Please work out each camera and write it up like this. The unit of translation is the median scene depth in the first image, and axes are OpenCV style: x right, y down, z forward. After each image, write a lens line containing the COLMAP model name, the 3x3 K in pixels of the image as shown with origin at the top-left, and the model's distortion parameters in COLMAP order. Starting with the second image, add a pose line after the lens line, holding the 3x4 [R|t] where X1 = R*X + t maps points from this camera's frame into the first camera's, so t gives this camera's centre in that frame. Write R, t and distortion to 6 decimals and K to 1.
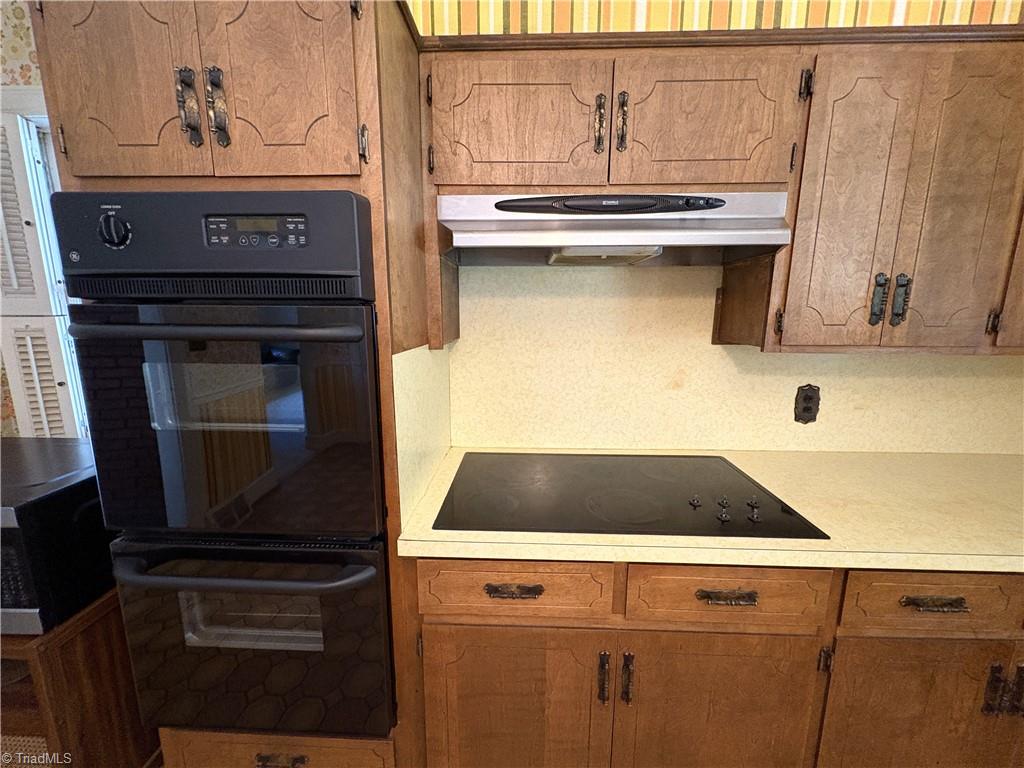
lens RADIAL K [[411.2, 0, 512.2], [0, 411.2, 385.4], [0, 0, 1]] dist [-0.001483, -0.000023]
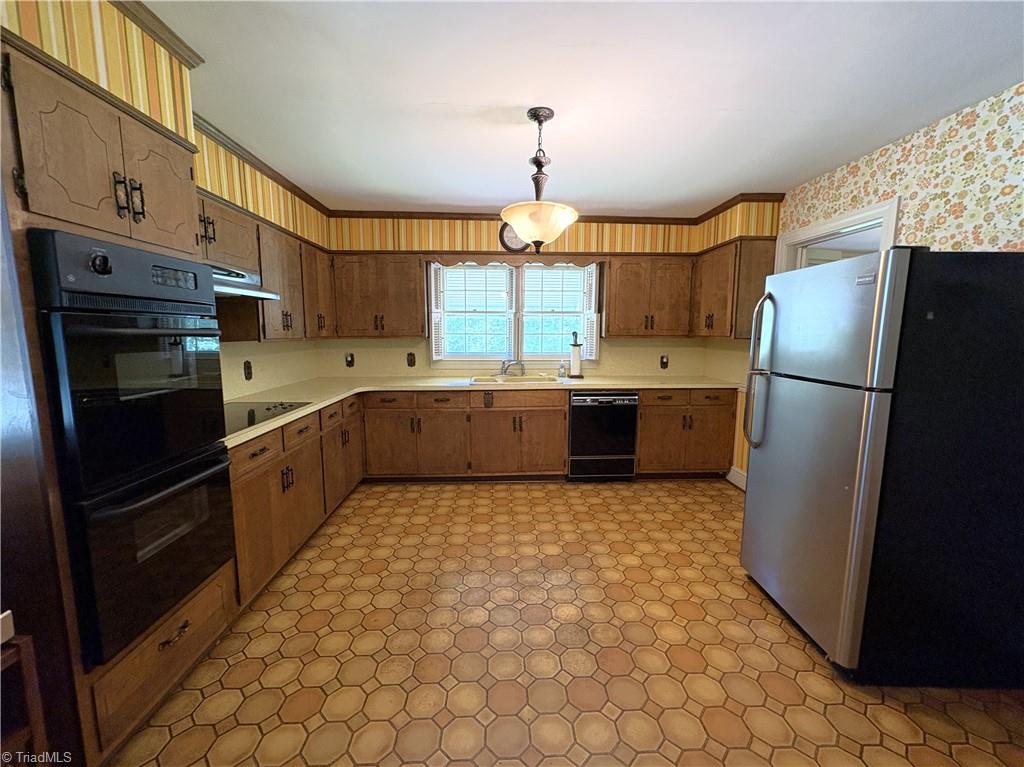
lens RADIAL K [[411.2, 0, 514.2], [0, 411.2, 383.6], [0, 0, 1]] dist [-0.001483, -0.000023]
pose [[-0.075957, -0.129841, 0.988621, -2.170319], [0.175308, 0.974302, 0.141429, 0.079206], [-0.981579, 0.184056, -0.051243, -0.264685]]
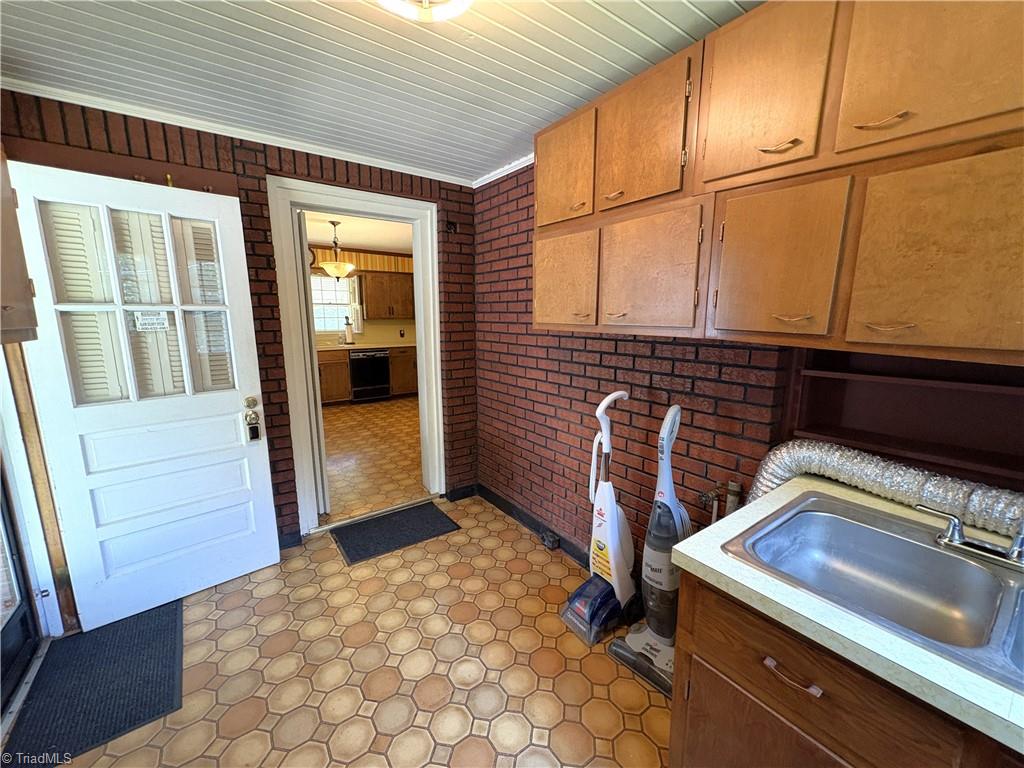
lens RADIAL K [[411.2, 0, 516.2], [0, 411.2, 388.2], [0, 0, 1]] dist [-0.001483, -0.000023]
pose [[-0.619401, -0.138317, 0.772794, -4.675413], [0.136296, 0.950464, 0.279359, -0.086002], [-0.773154, 0.278364, -0.569866, 0.666990]]
